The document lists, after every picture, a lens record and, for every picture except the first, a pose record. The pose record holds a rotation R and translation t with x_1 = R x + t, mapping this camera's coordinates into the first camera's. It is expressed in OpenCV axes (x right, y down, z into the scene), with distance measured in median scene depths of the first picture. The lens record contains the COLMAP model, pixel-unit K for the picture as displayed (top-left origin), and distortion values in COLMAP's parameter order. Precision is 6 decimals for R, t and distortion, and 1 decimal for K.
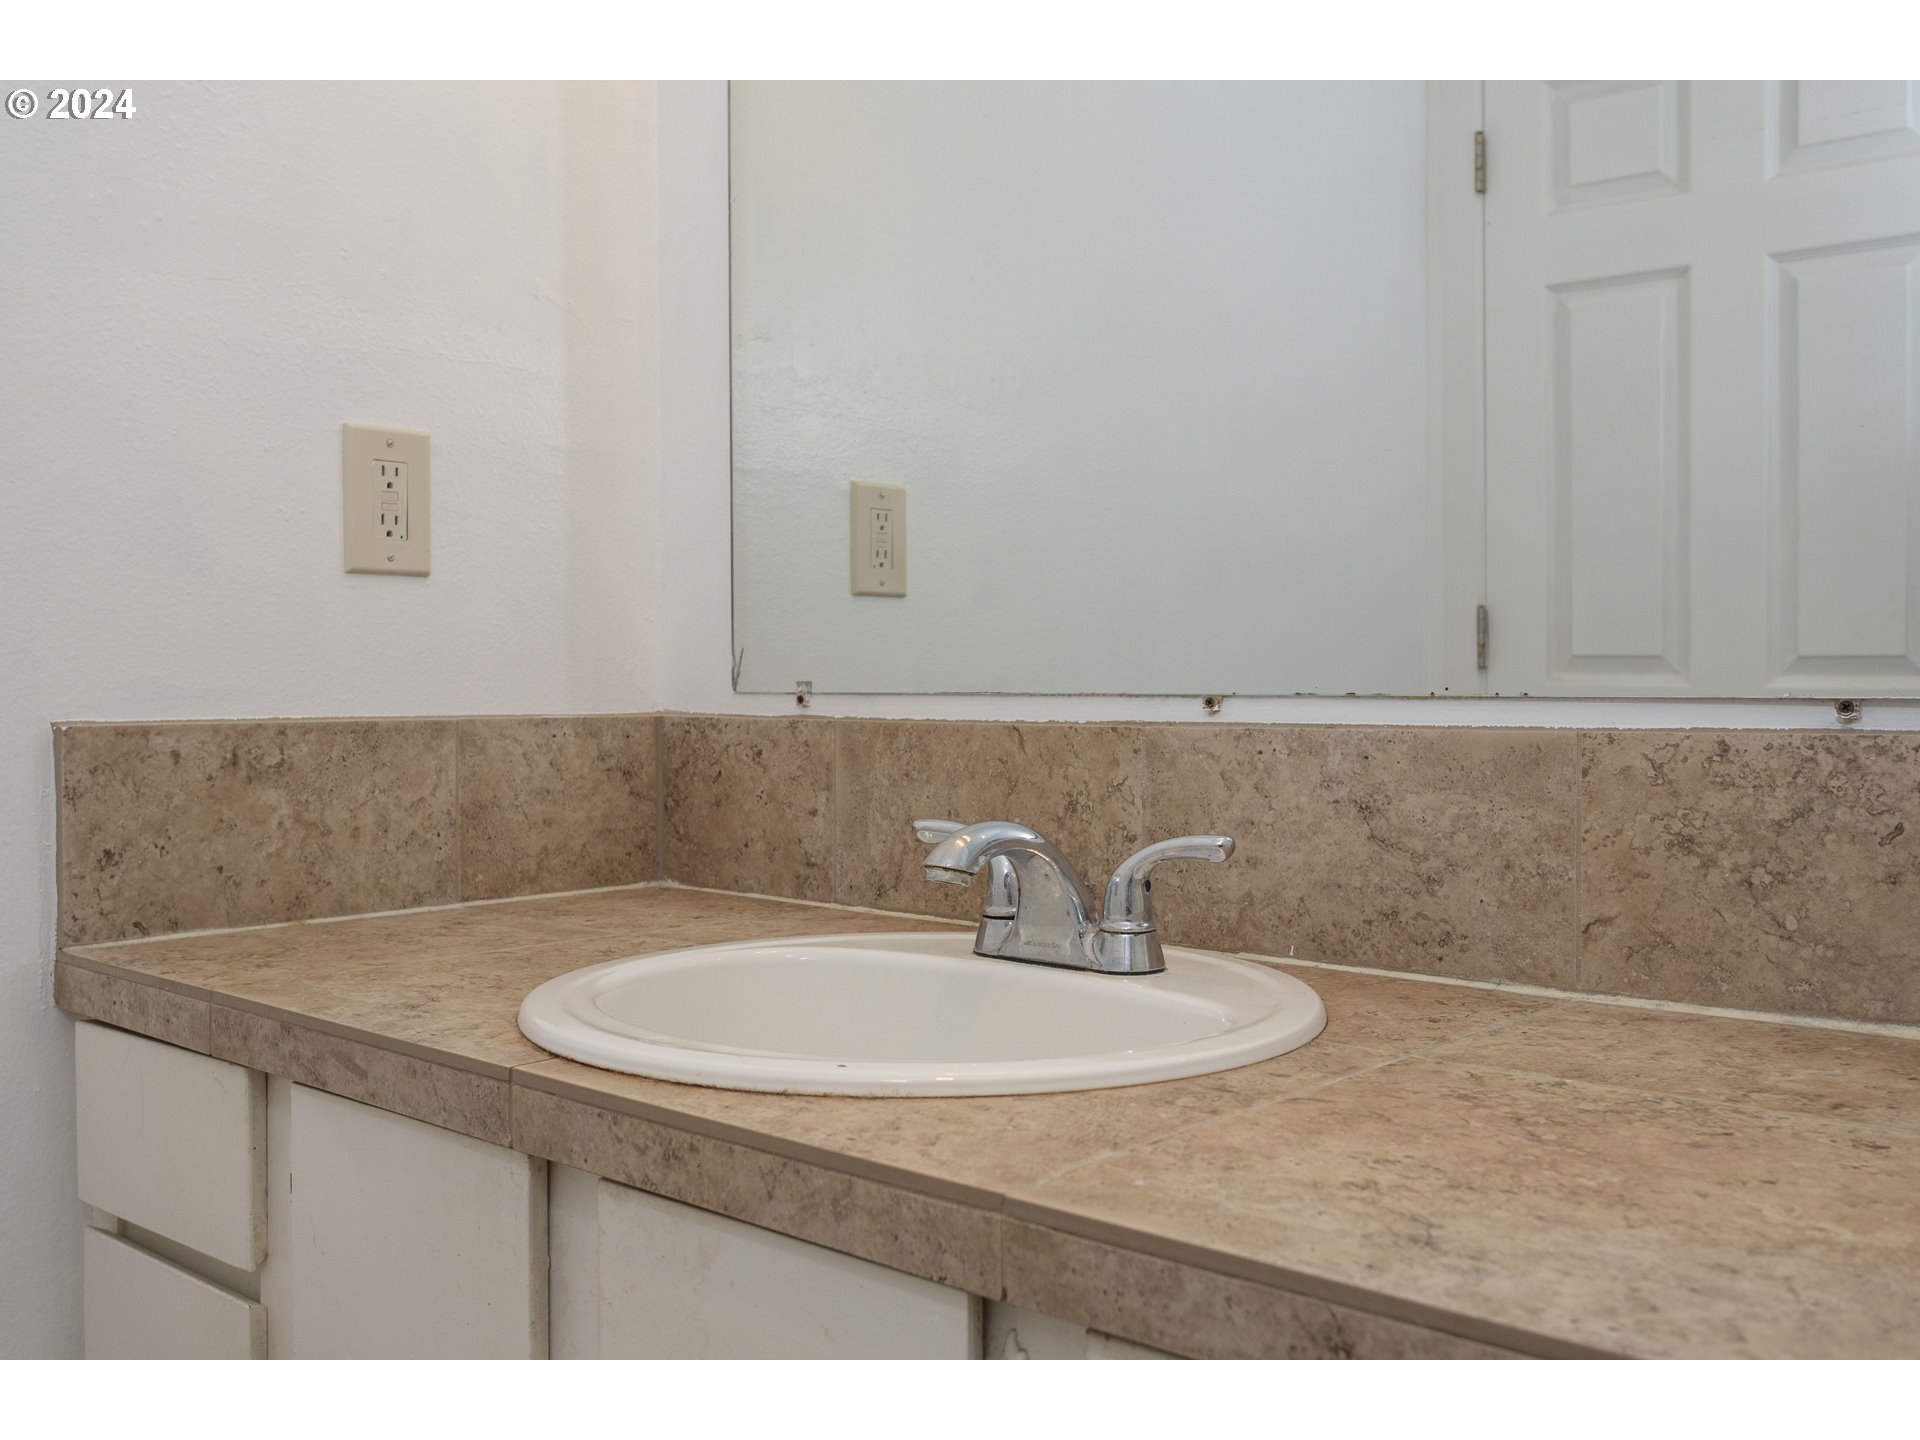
lens RADIAL K [[1758.2, 0, 930.2], [0, 1758.2, 713.1], [0, 0, 1]] dist [0.002346, -0.006800]
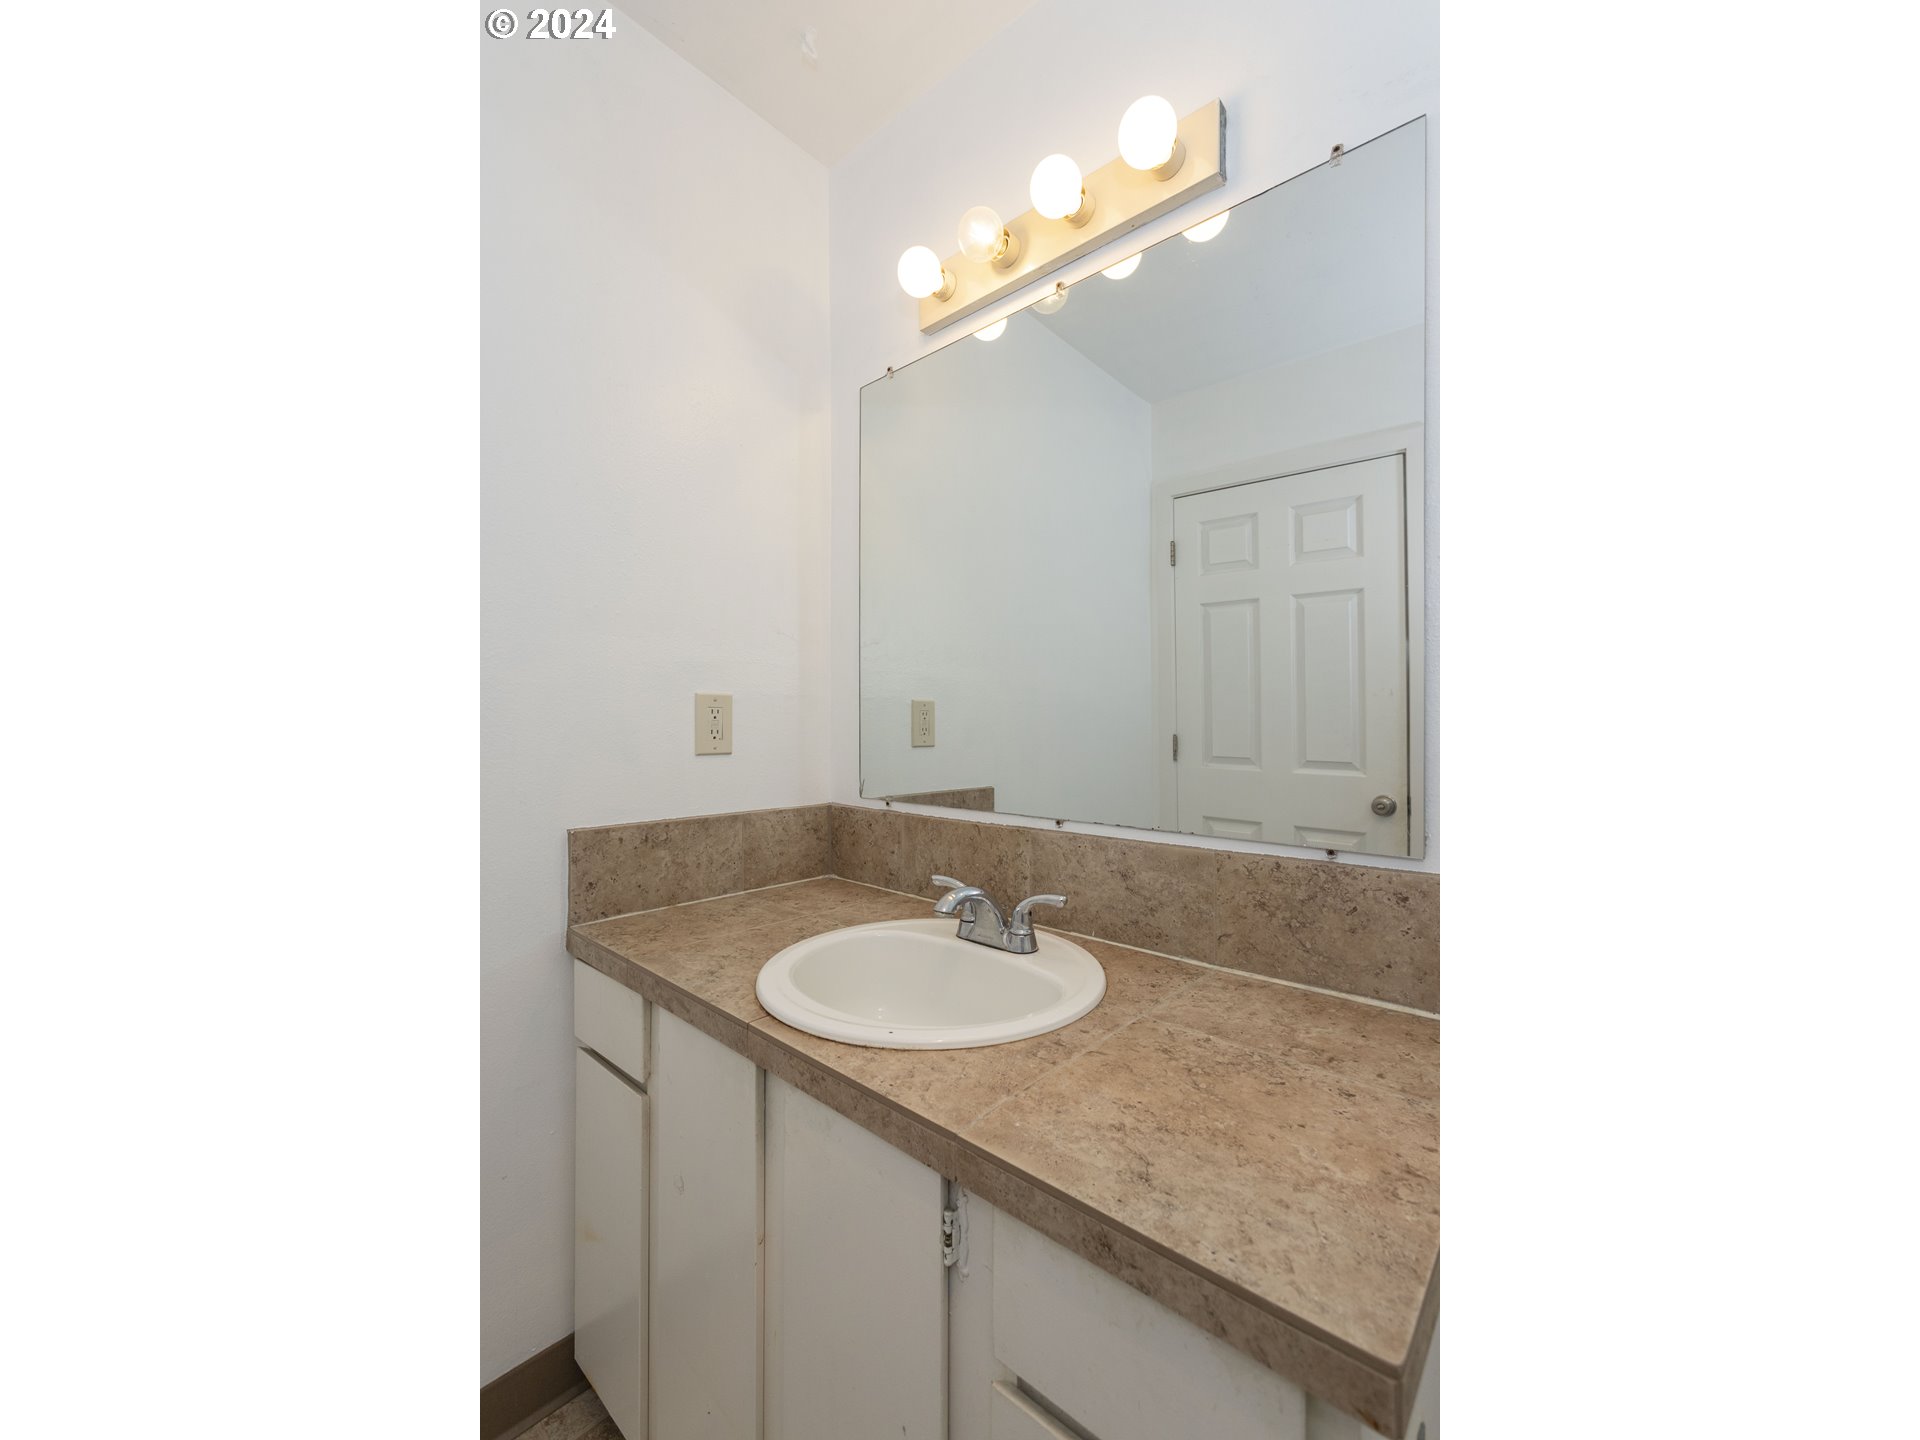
lens RADIAL K [[707.7, 0, 951.1], [0, 707.7, 716.2], [0, 0, 1]] dist [-0.006040, 0.000031]
pose [[0.999981, 0.000915, -0.006082, 0.025140], [-0.001099, 0.999541, -0.030283, -0.138459], [0.006051, 0.030289, 0.999523, 0.058897]]
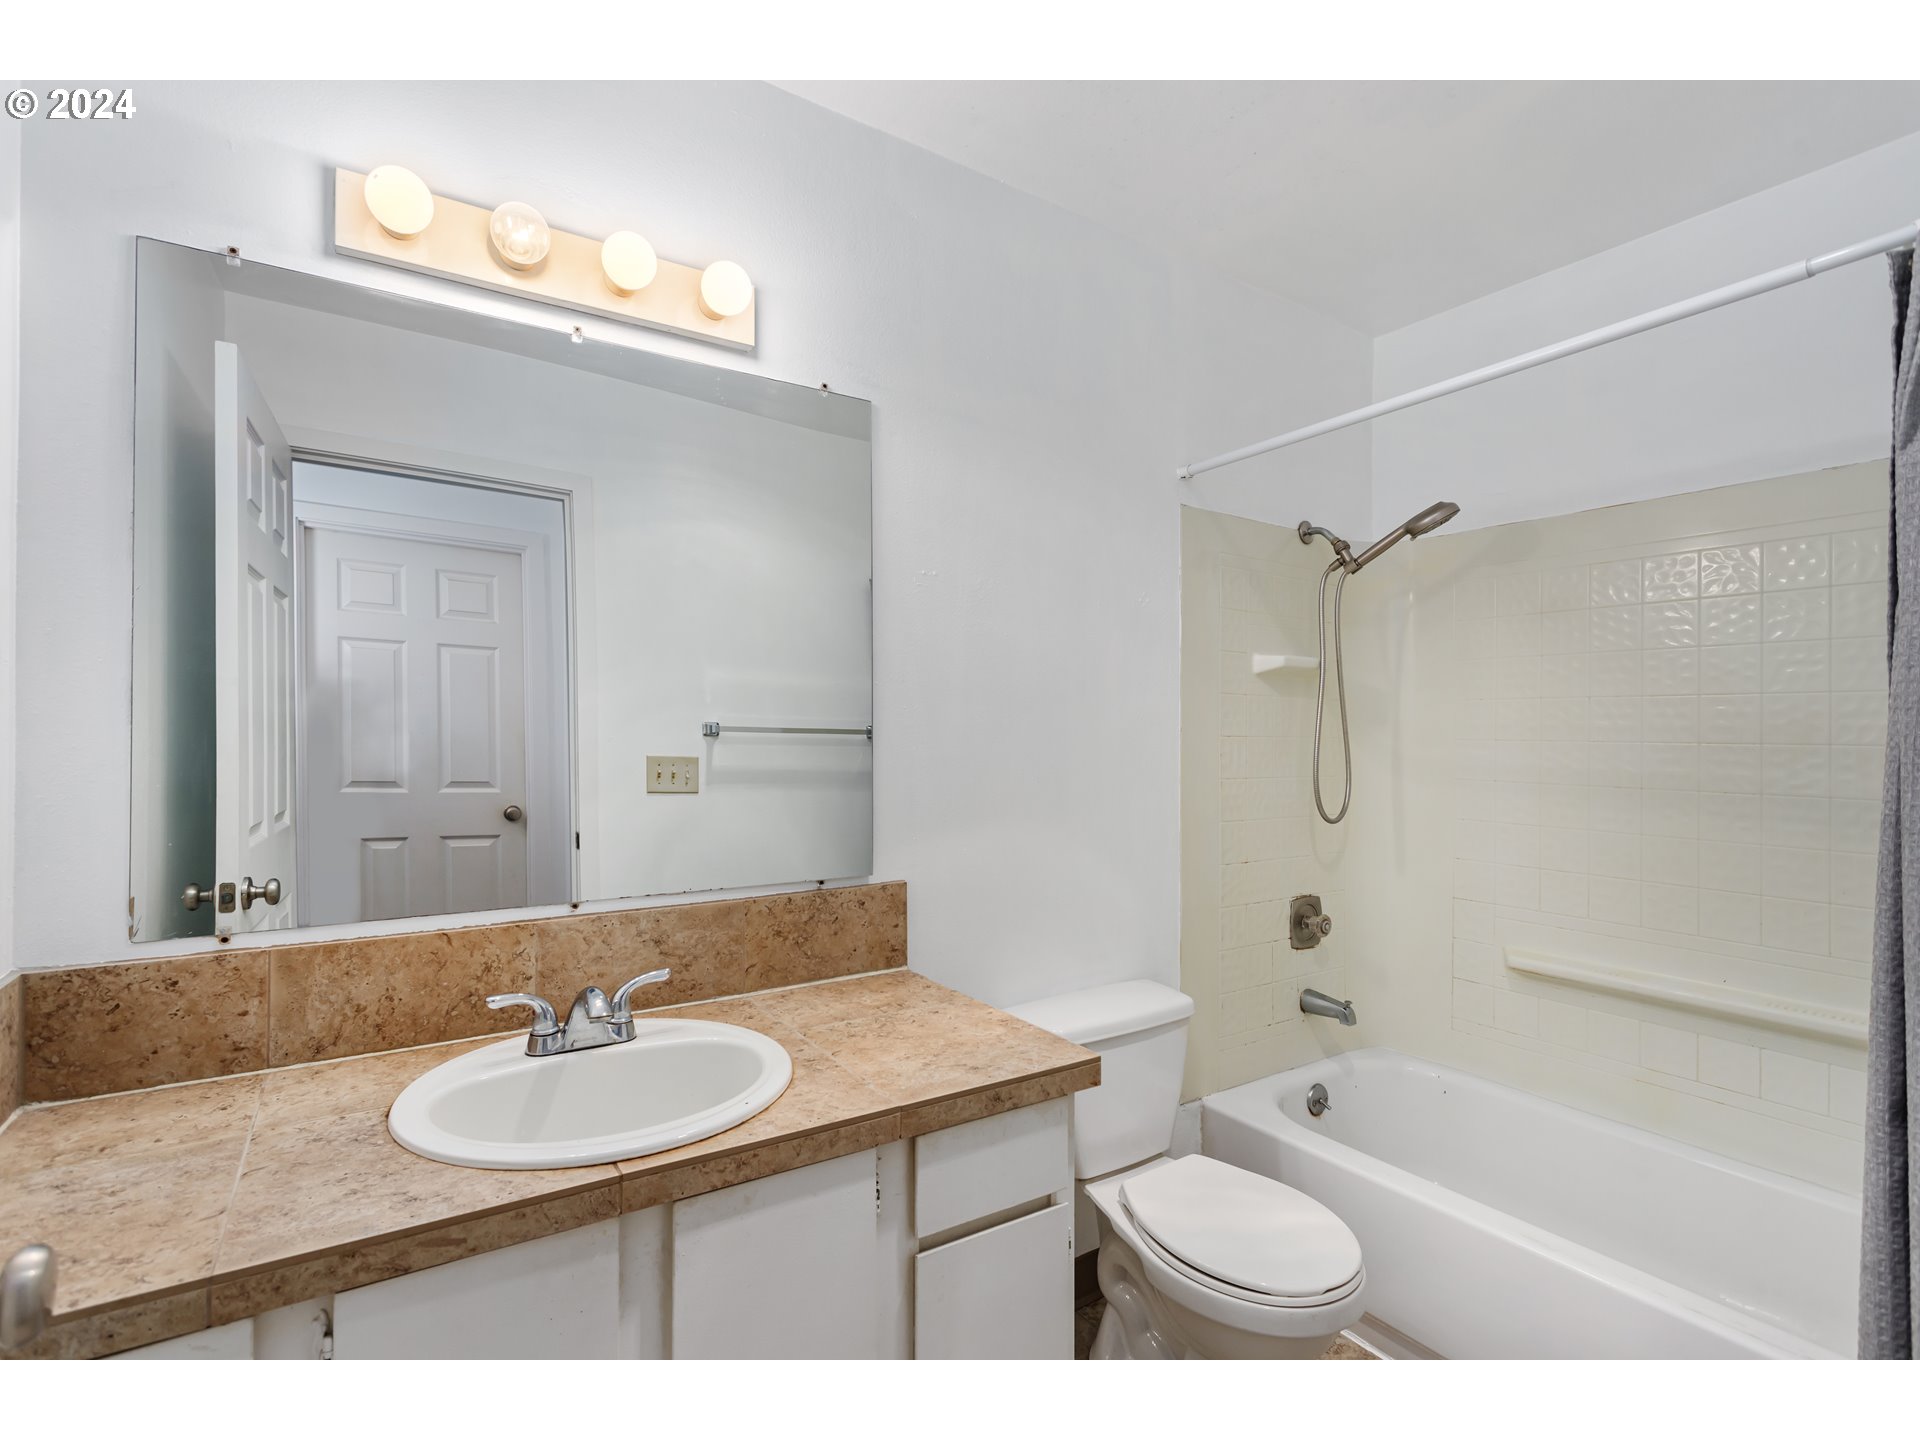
lens RADIAL K [[923.8, 0, 960.8], [0, 923.8, 716.6], [0, 0, 1]] dist [0.004174, 0.000559]
pose [[0.256909, 0.016737, 0.966291, -0.961380], [0.015446, 0.999651, -0.021422, -0.242409], [-0.966312, 0.020429, 0.256561, 0.276325]]
